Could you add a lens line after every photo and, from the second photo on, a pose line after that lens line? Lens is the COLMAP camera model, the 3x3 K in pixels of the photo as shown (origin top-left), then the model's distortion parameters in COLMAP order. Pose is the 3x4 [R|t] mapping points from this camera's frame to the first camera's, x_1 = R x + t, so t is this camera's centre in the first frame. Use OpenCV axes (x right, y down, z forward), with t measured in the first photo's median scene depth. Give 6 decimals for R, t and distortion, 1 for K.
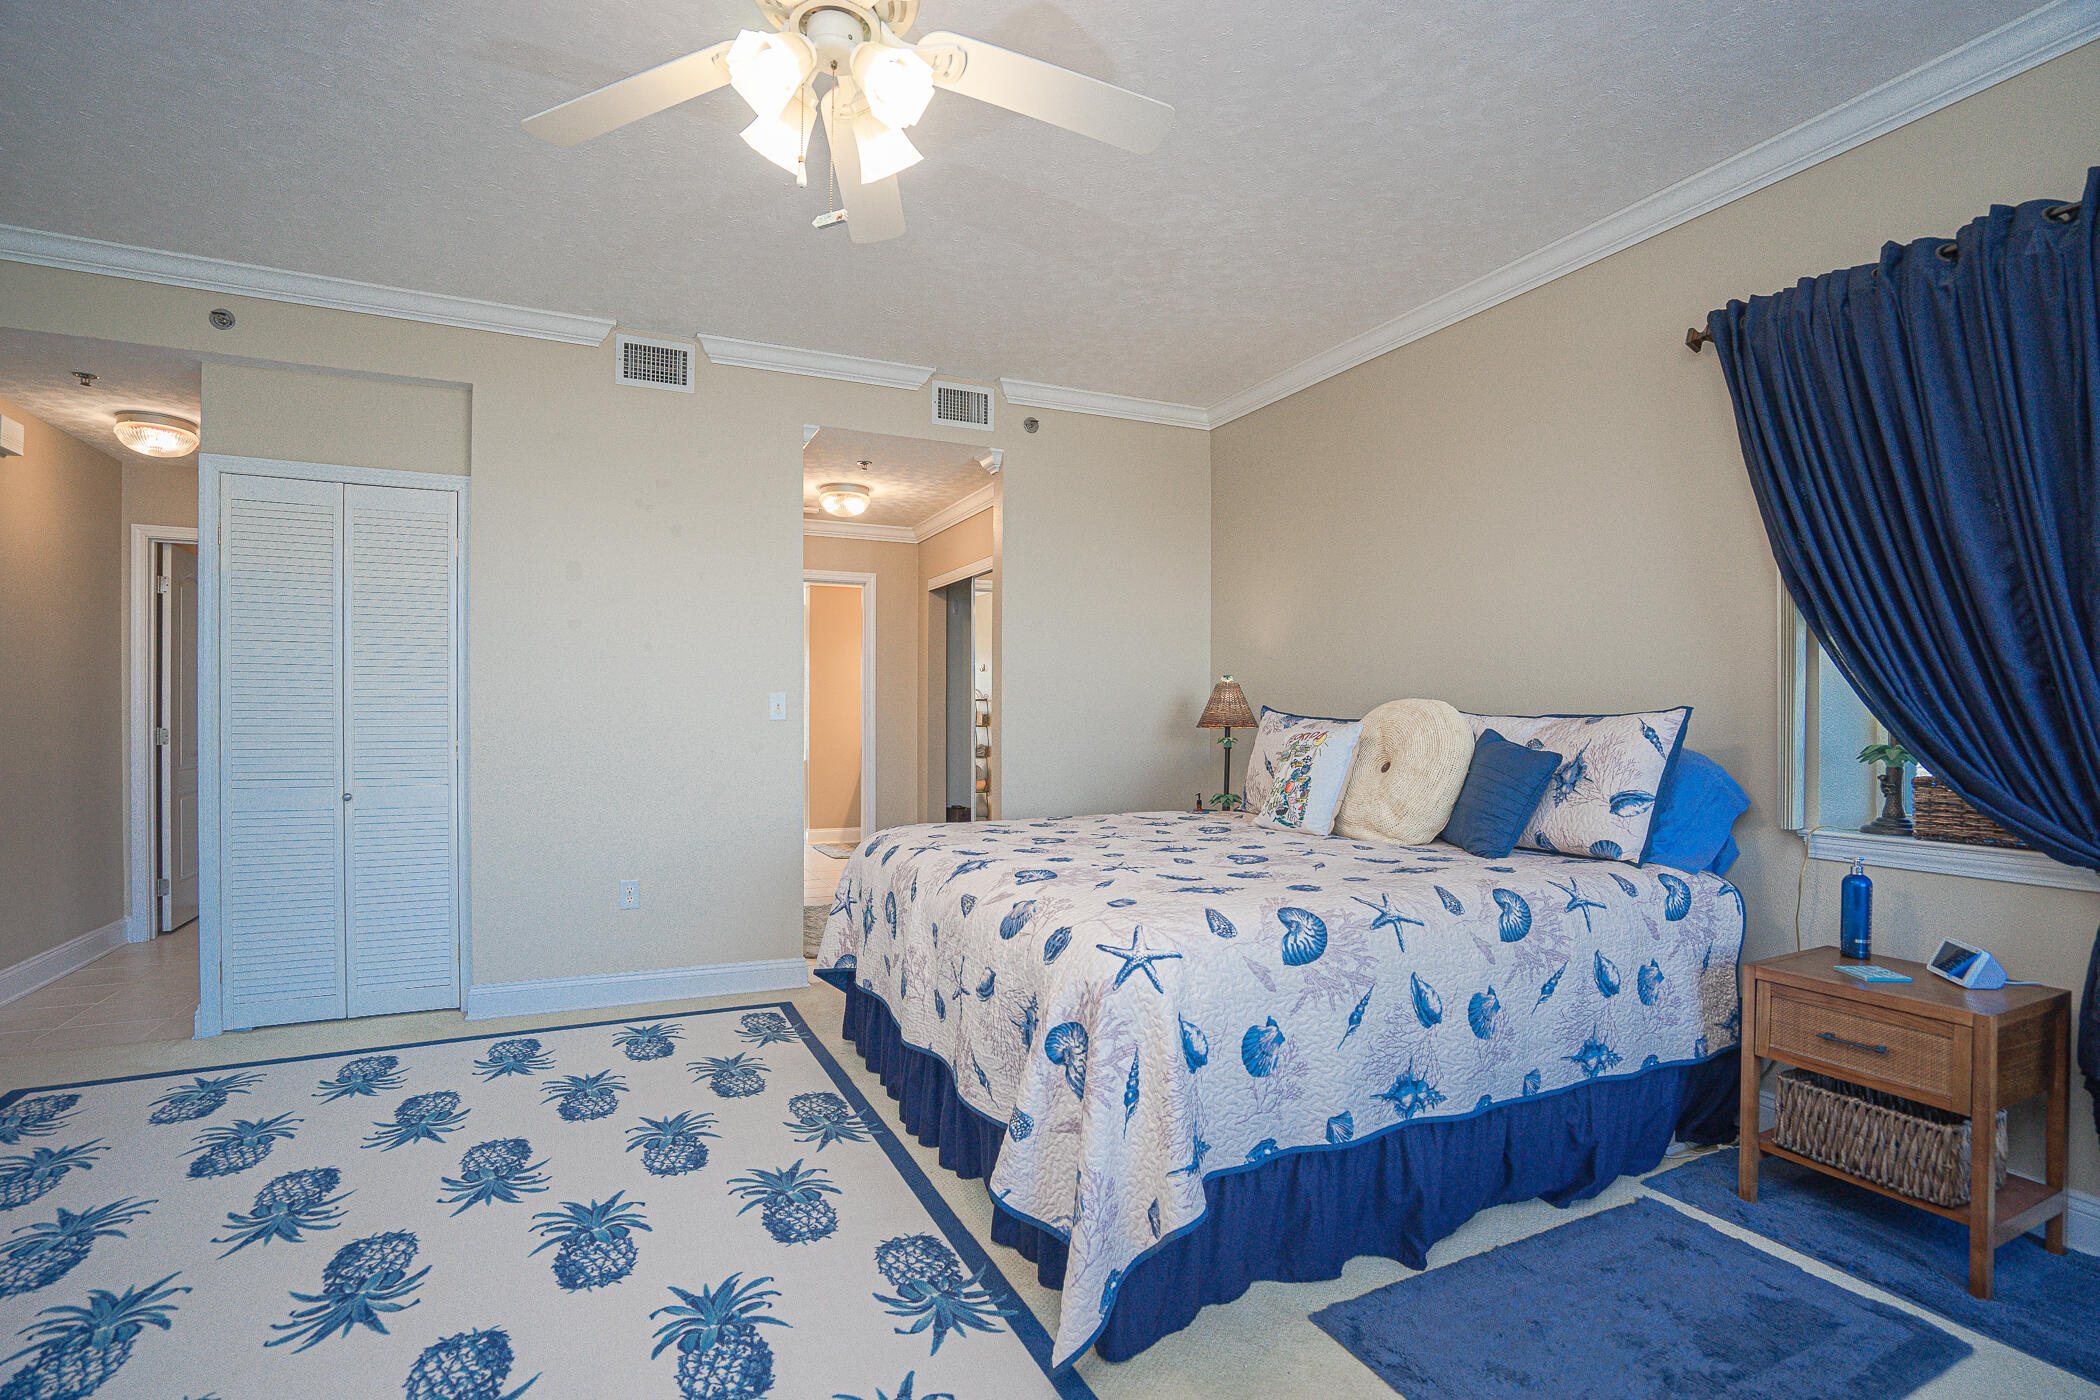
lens RADIAL K [[983.9, 0, 1042.4], [0, 983.9, 727.2], [0, 0, 1]] dist [-0.044629, 0.000410]
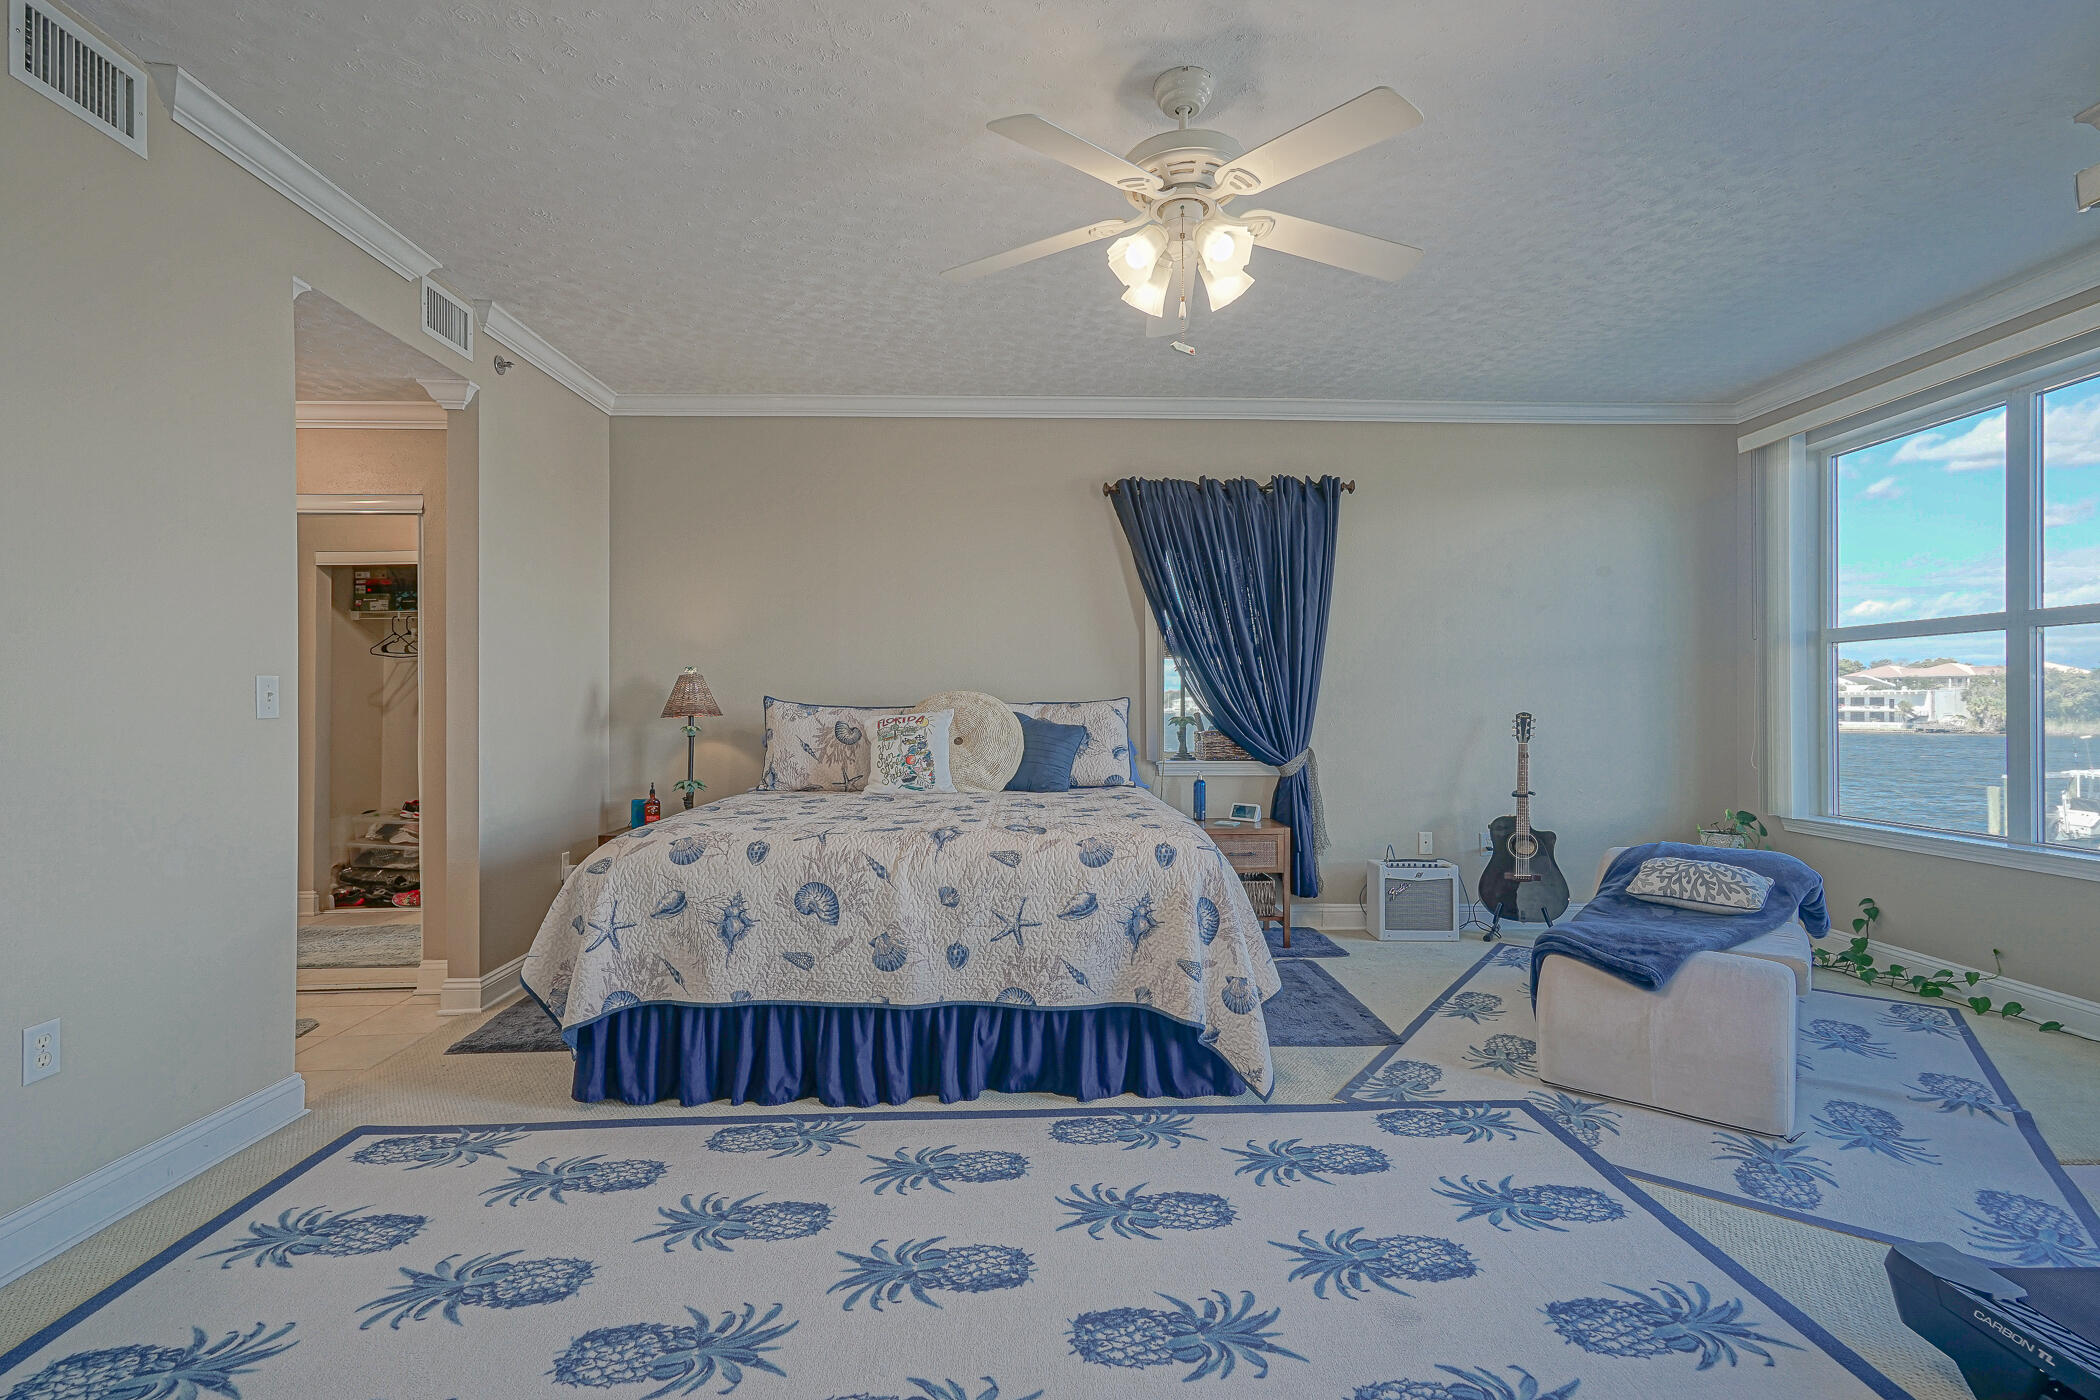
lens RADIAL K [[949.7, 0, 1050.0], [0, 949.7, 700.0], [0, 0, 1]] dist [0.008825, 0.001235]
pose [[0.393751, -0.000765, 0.919217, -0.889093], [0.017396, 0.999827, -0.006620, -0.006702], [-0.919052, 0.018597, 0.393696, 0.370464]]
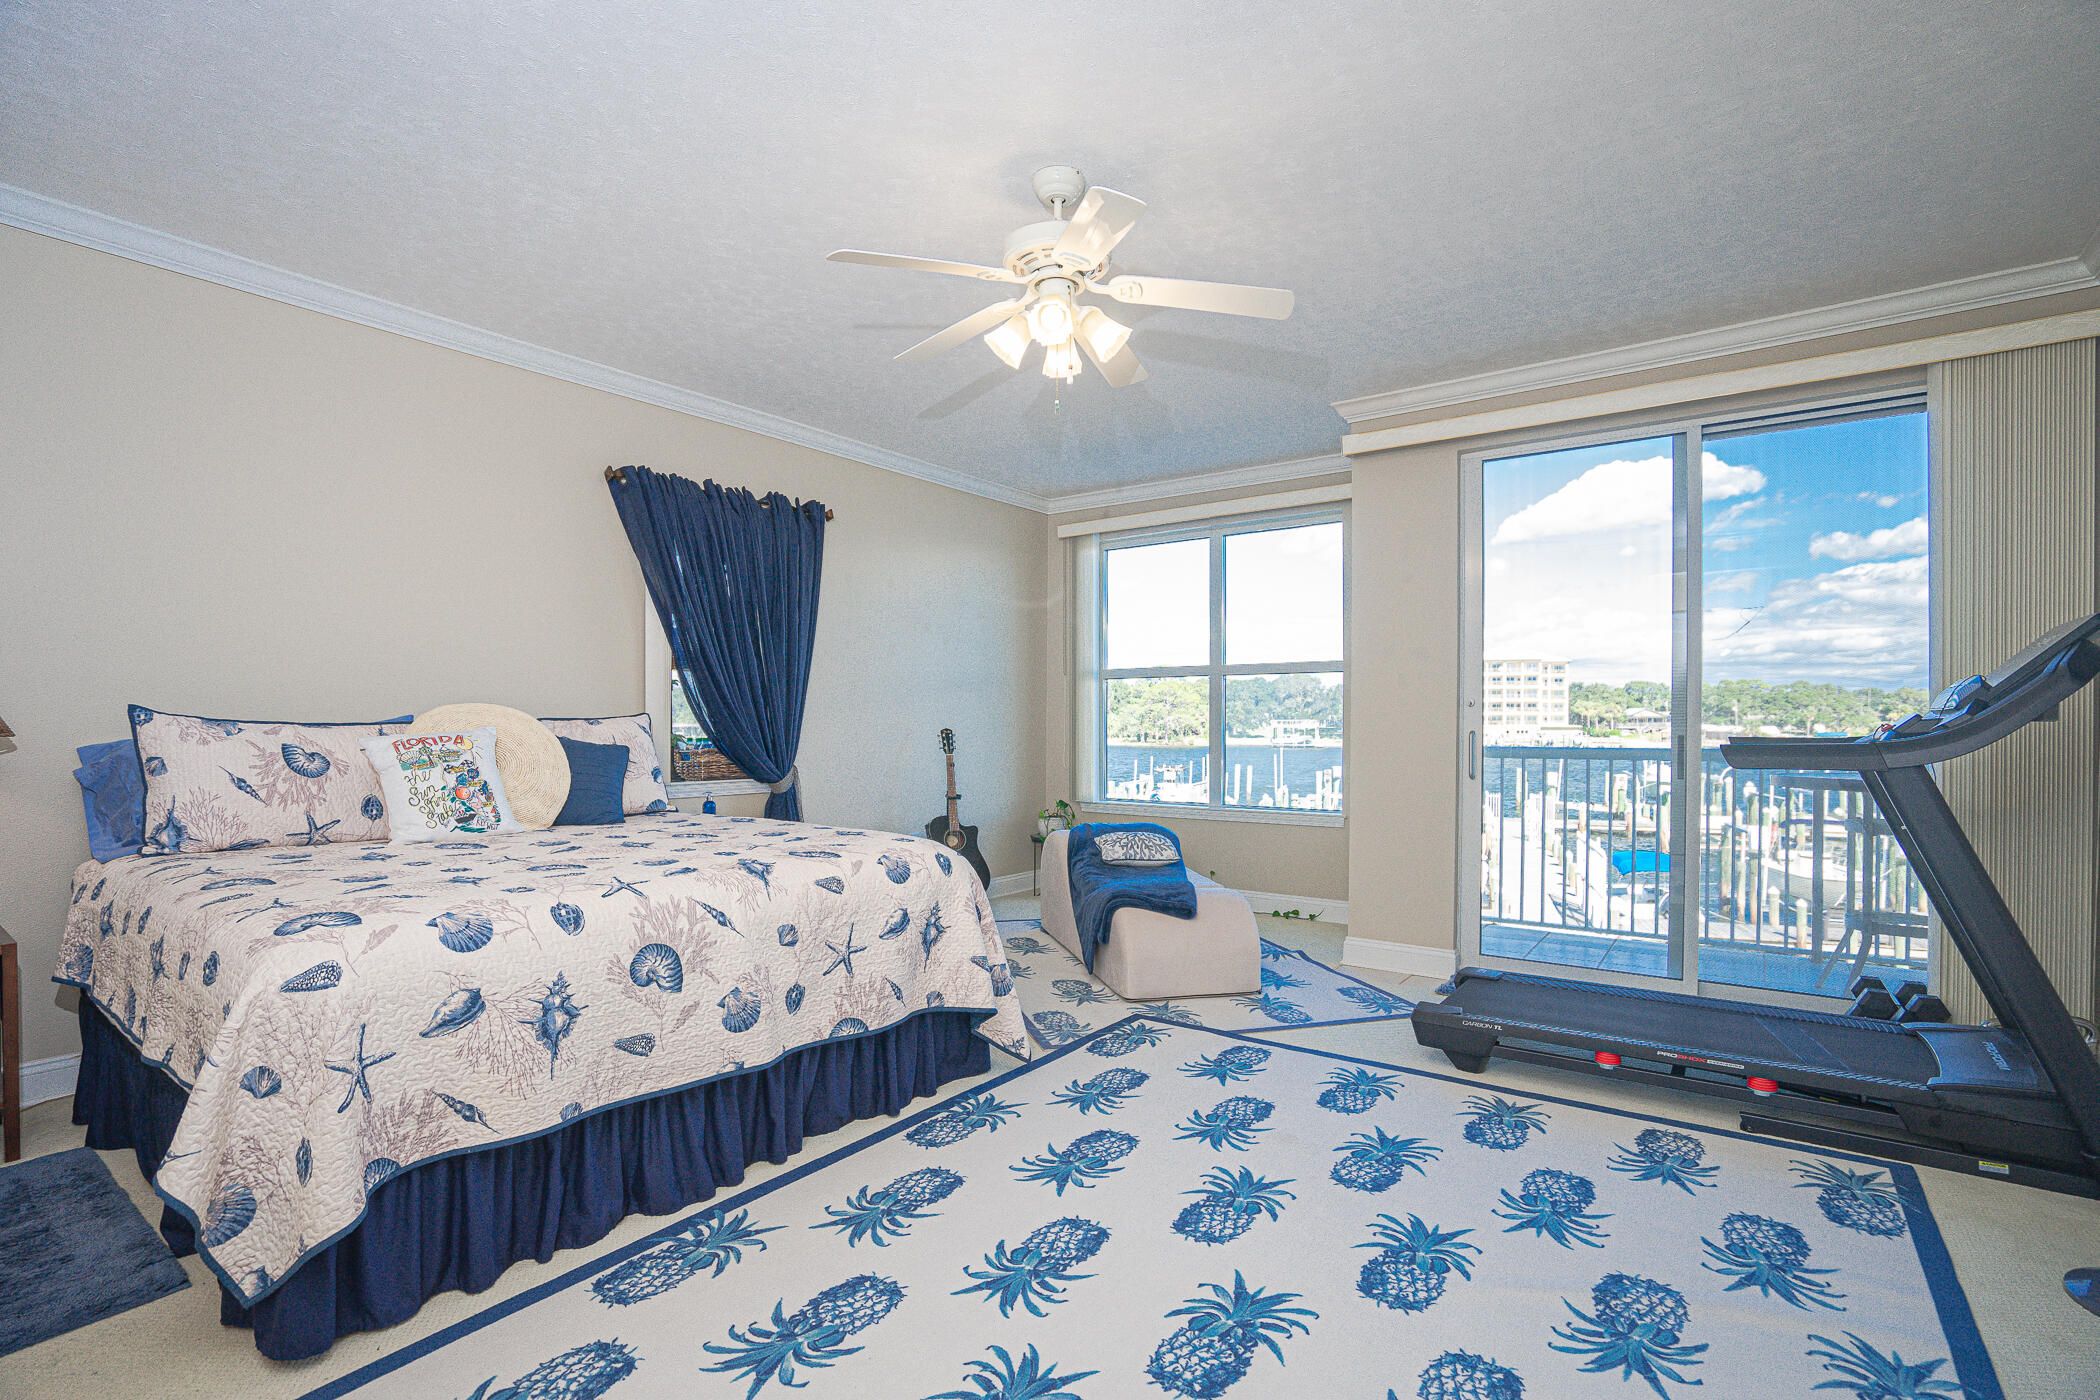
lens RADIAL K [[979.9, 0, 1044.8], [0, 979.9, 714.3], [0, 0, 1]] dist [-0.053840, 0.023750]
pose [[-0.470640, -0.000076, 0.882326, -0.935059], [0.008552, 0.999953, 0.004648, -0.018393], [-0.882284, 0.009733, -0.470617, 1.020084]]
